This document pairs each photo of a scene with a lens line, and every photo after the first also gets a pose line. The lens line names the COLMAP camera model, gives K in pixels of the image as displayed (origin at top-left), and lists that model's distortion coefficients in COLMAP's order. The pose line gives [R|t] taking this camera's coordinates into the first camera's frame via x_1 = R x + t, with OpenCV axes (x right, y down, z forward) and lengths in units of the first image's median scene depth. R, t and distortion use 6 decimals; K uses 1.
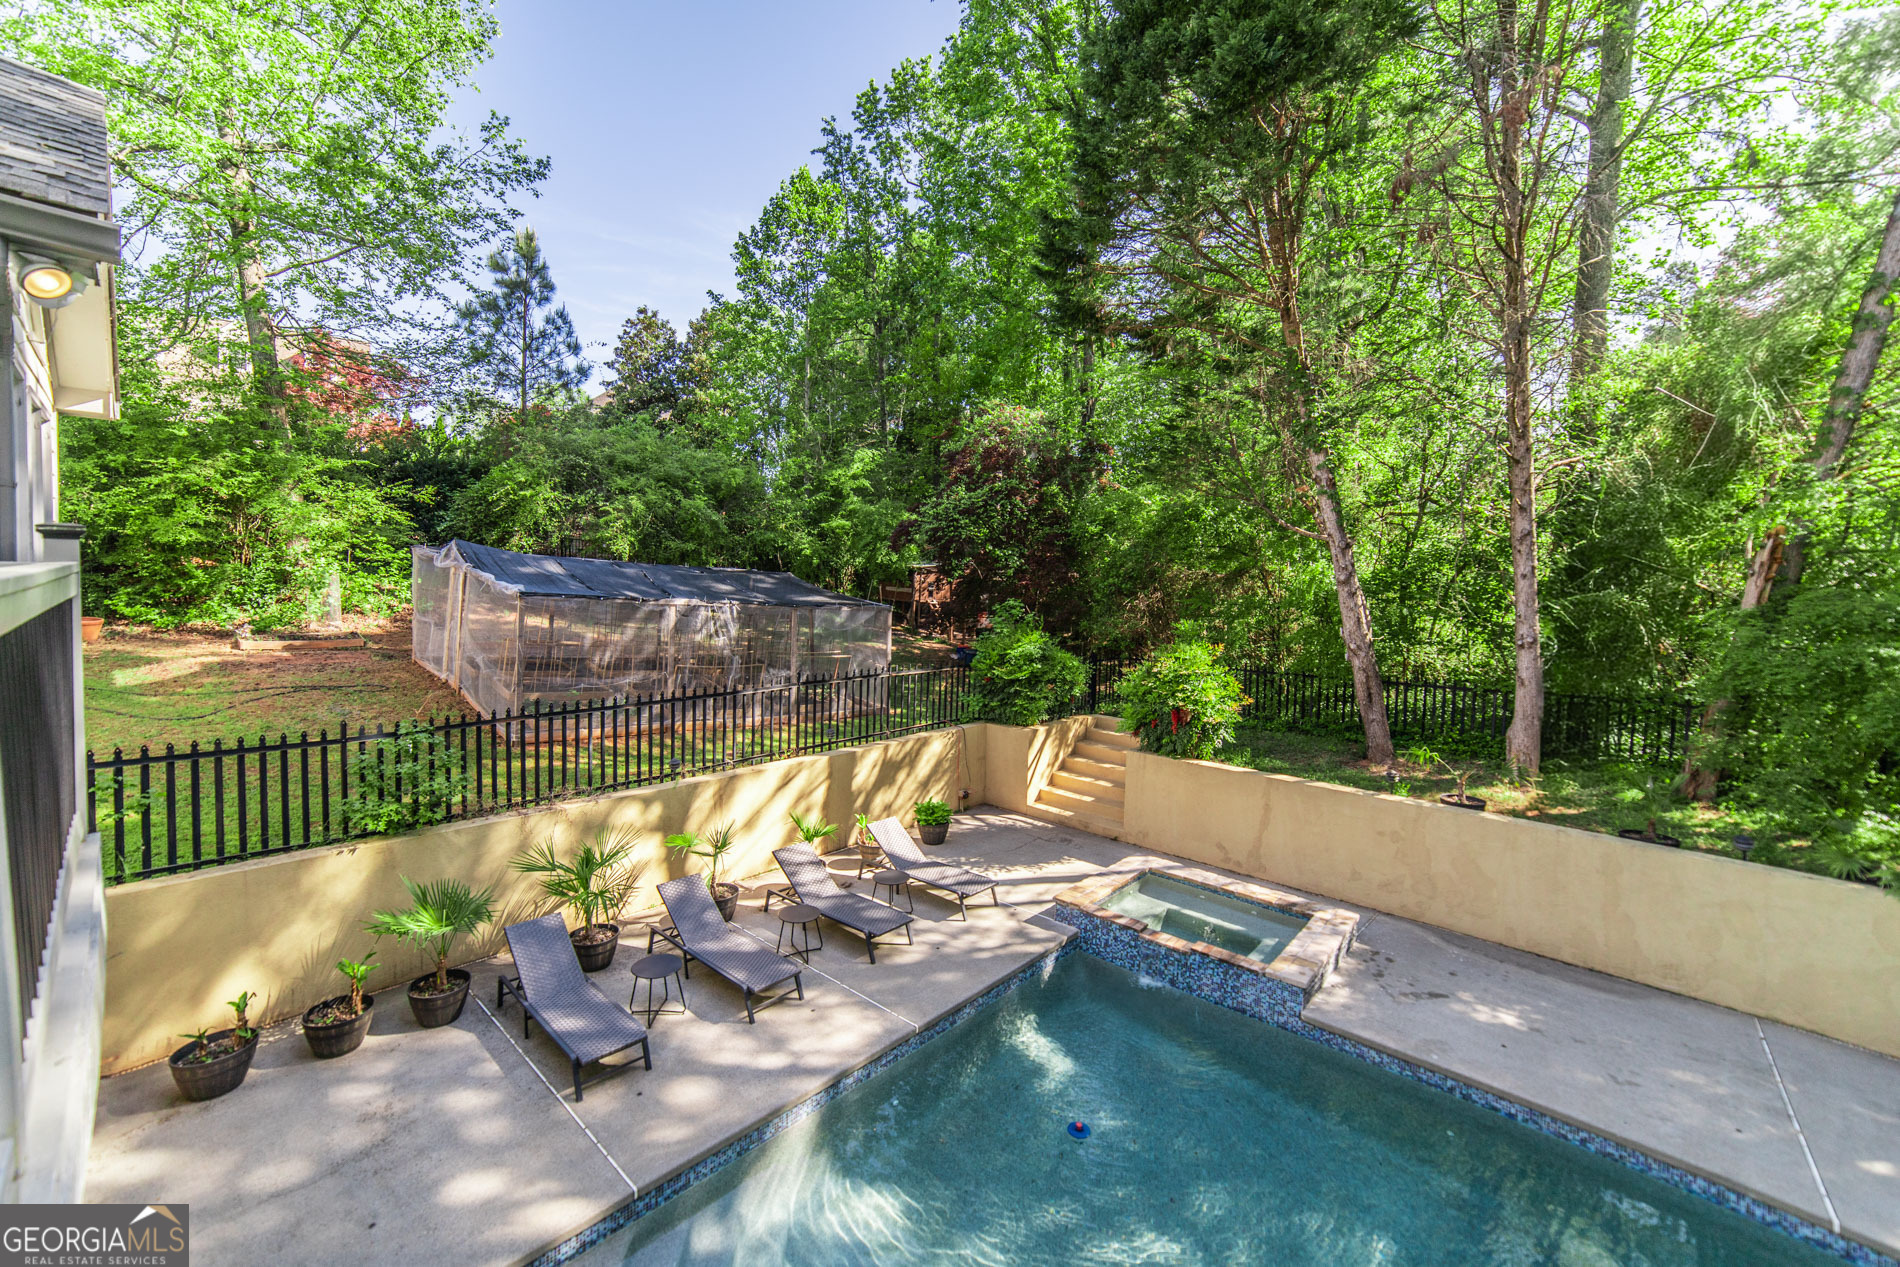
lens RADIAL K [[765.1, 0, 881.7], [0, 765.1, 585.7], [0, 0, 1]] dist [-0.002189, -0.000083]
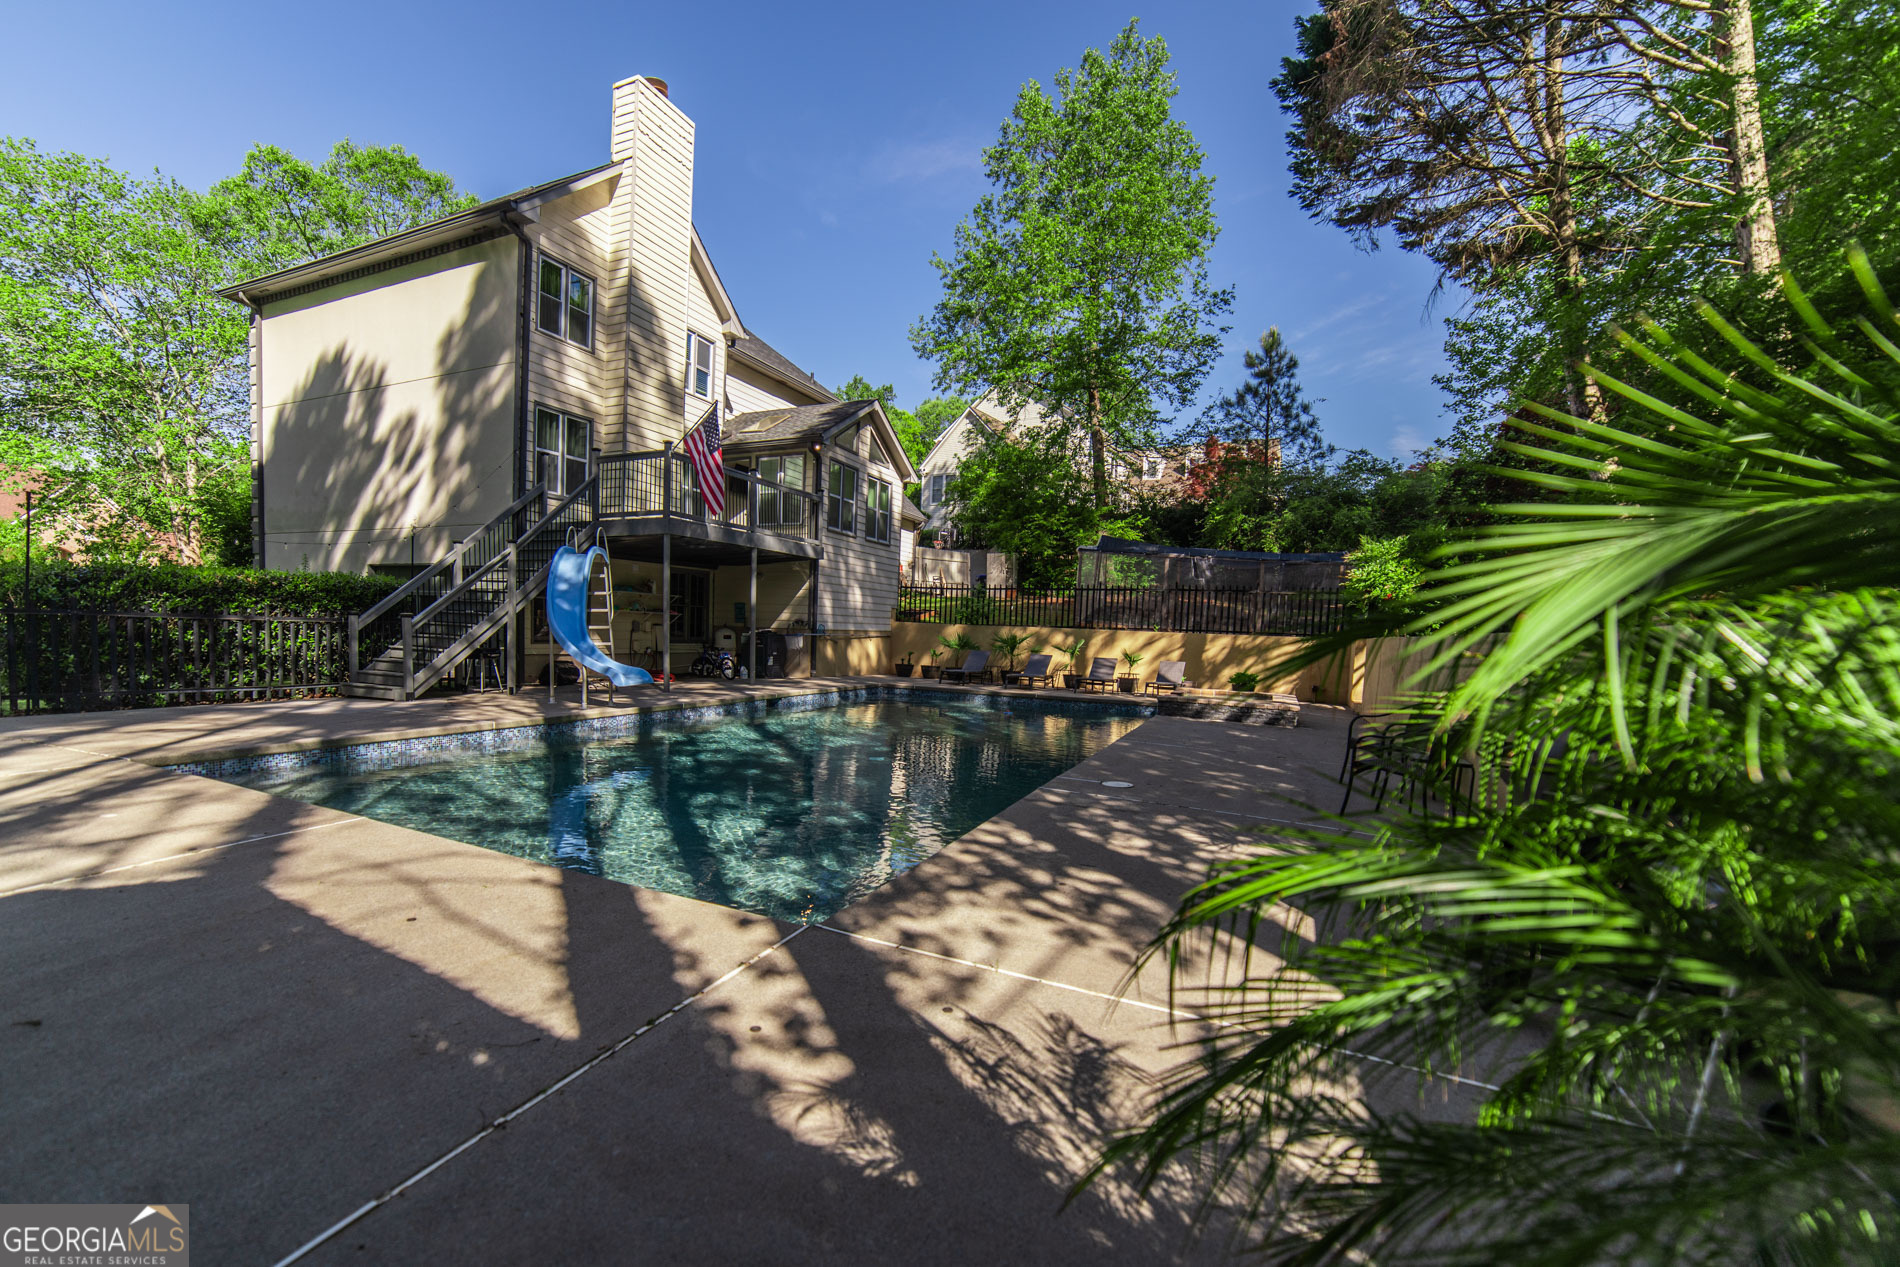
lens RADIAL K [[772.1, 0, 926.4], [0, 772.1, 668.0], [0, 0, 1]] dist [-0.074279, 0.028421]
pose [[0.382012, 0.043289, -0.923143, 0.878655], [-0.053018, 0.998284, 0.024873, 0.204630], [0.922635, 0.039442, 0.383652, -0.075909]]
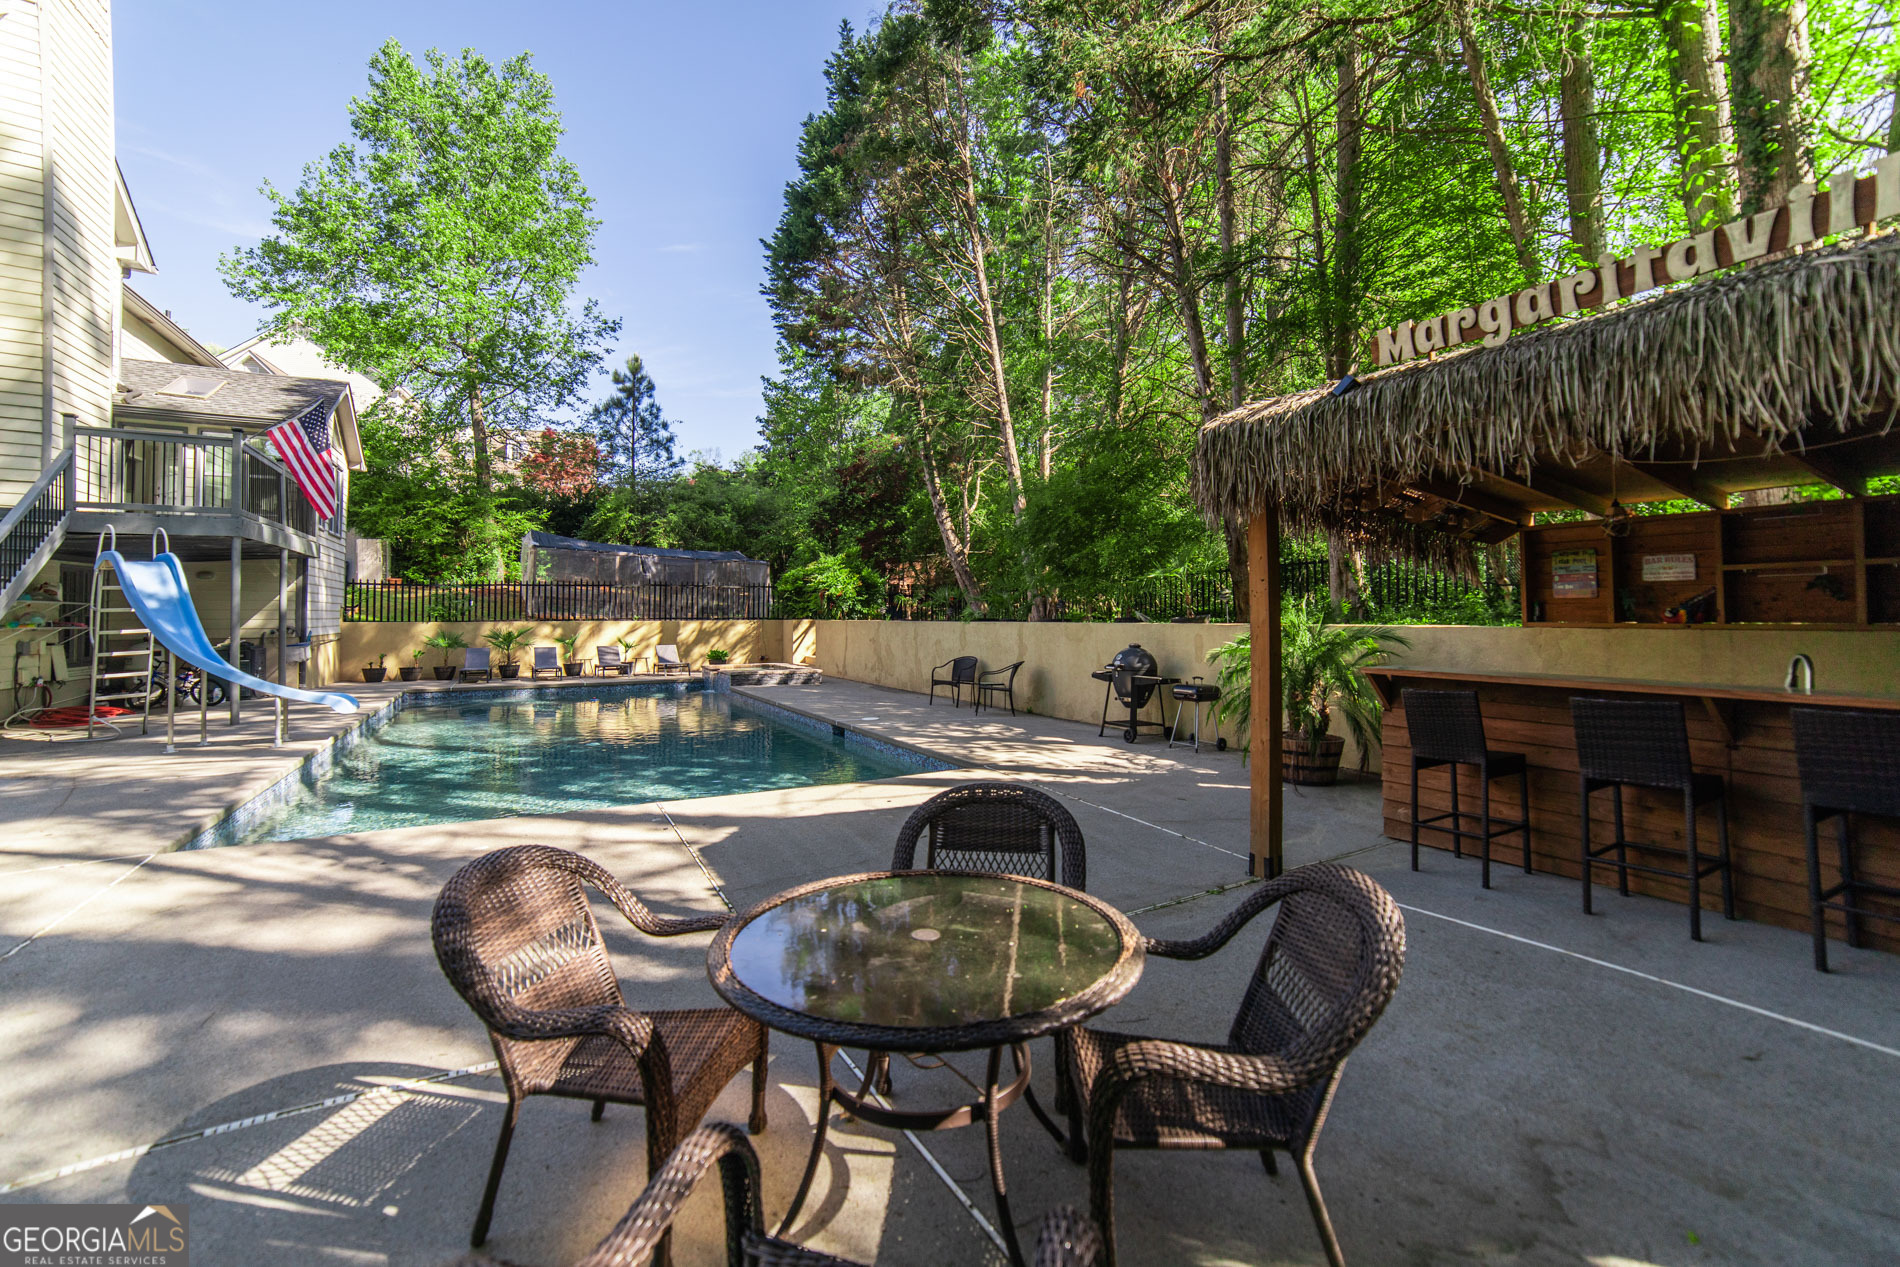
lens RADIAL K [[756.9, 0, 906.2], [0, 756.9, 612.7], [0, 0, 1]] dist [-0.093964, 0.026055]
pose [[0.960730, -0.021632, -0.276642, 0.770180], [0.013513, 0.999421, -0.031224, 0.194238], [0.277157, 0.026259, 0.960466, -0.477229]]
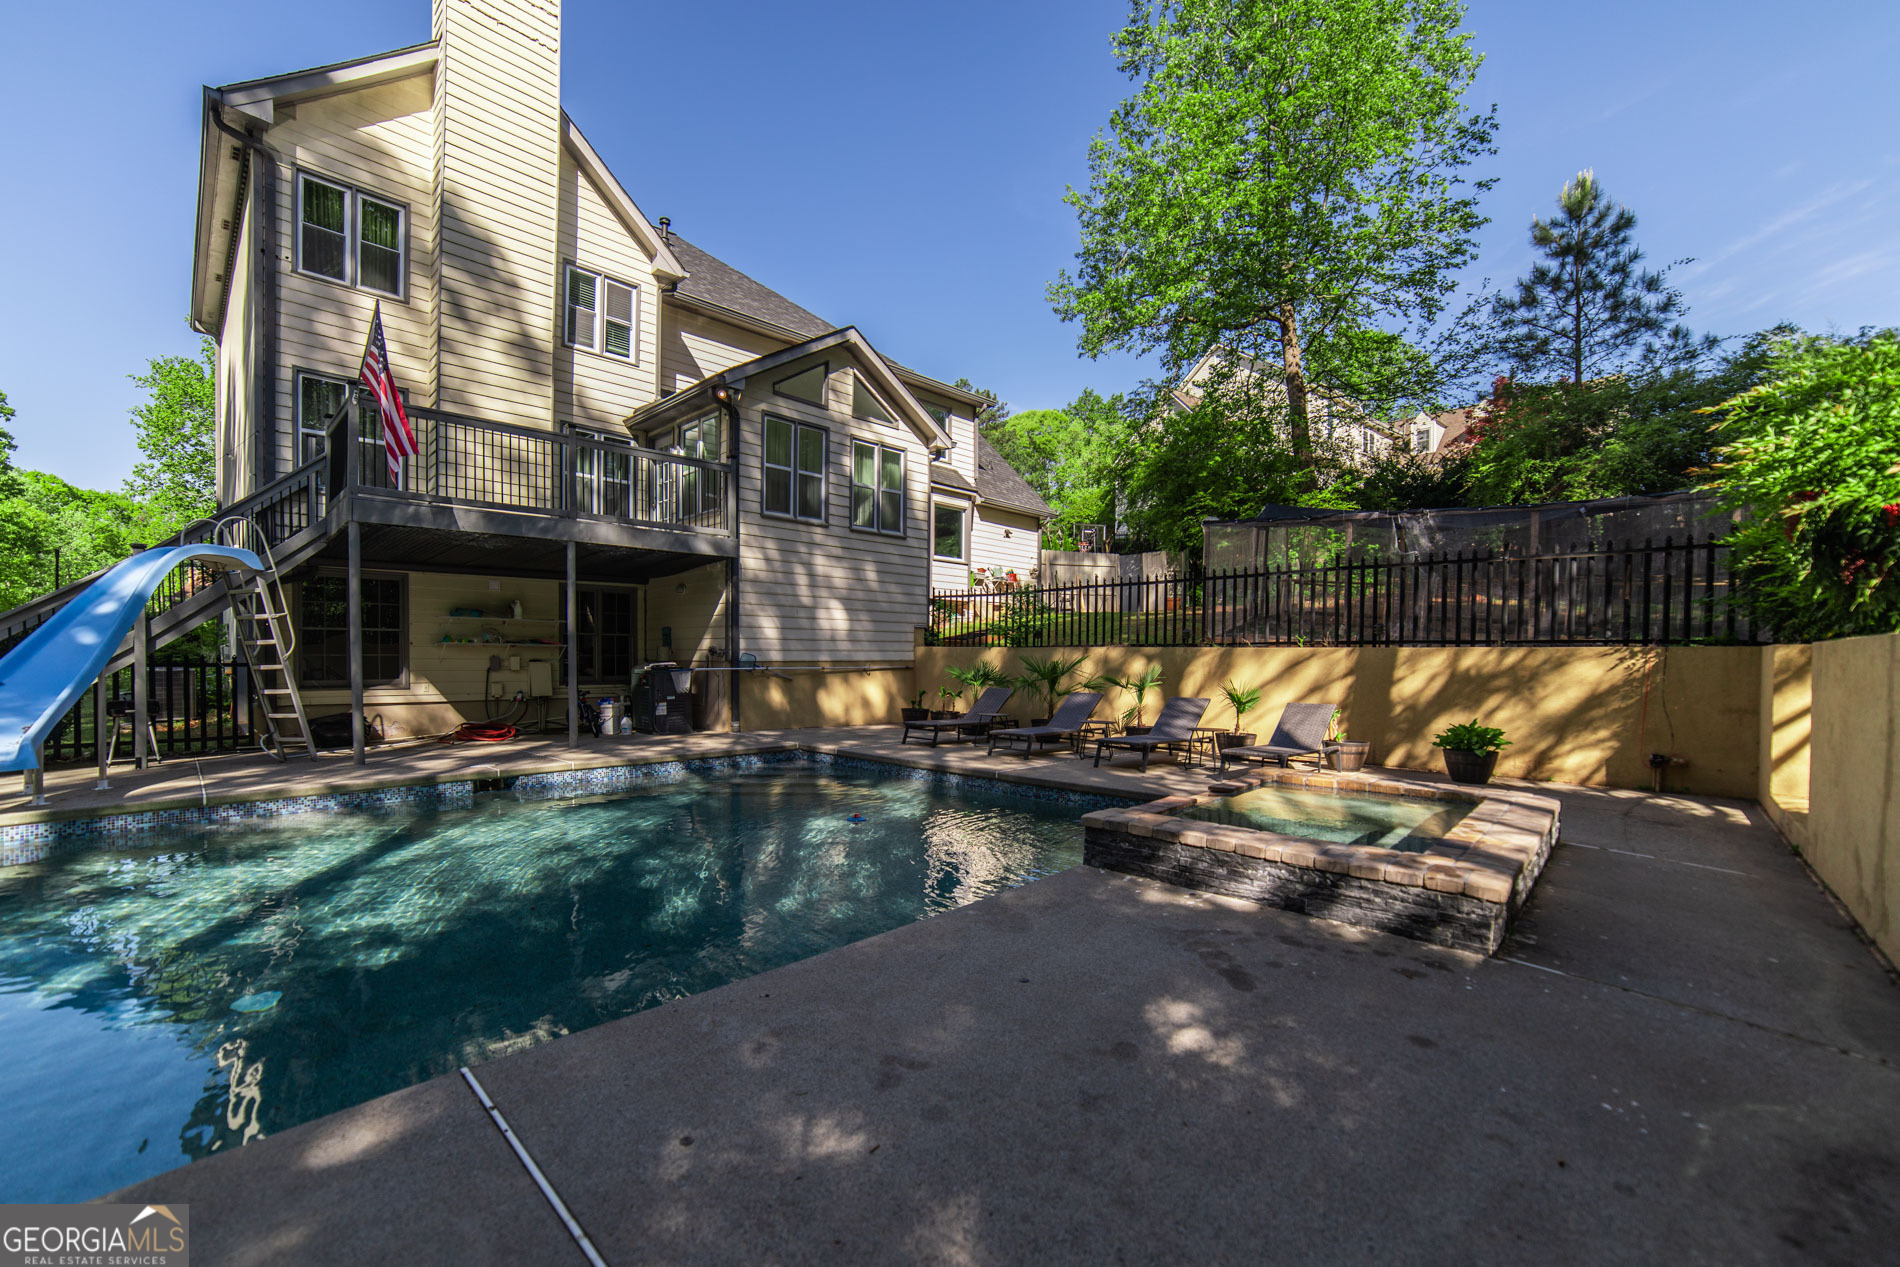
lens RADIAL K [[772.1, 0, 926.4], [0, 772.1, 668.0], [0, 0, 1]] dist [-0.074279, 0.028421]
pose [[0.046872, -0.000749, -0.998901, 0.538578], [-0.027814, 0.999611, -0.002055, 0.186337], [0.998514, 0.027879, 0.046833, 0.363058]]
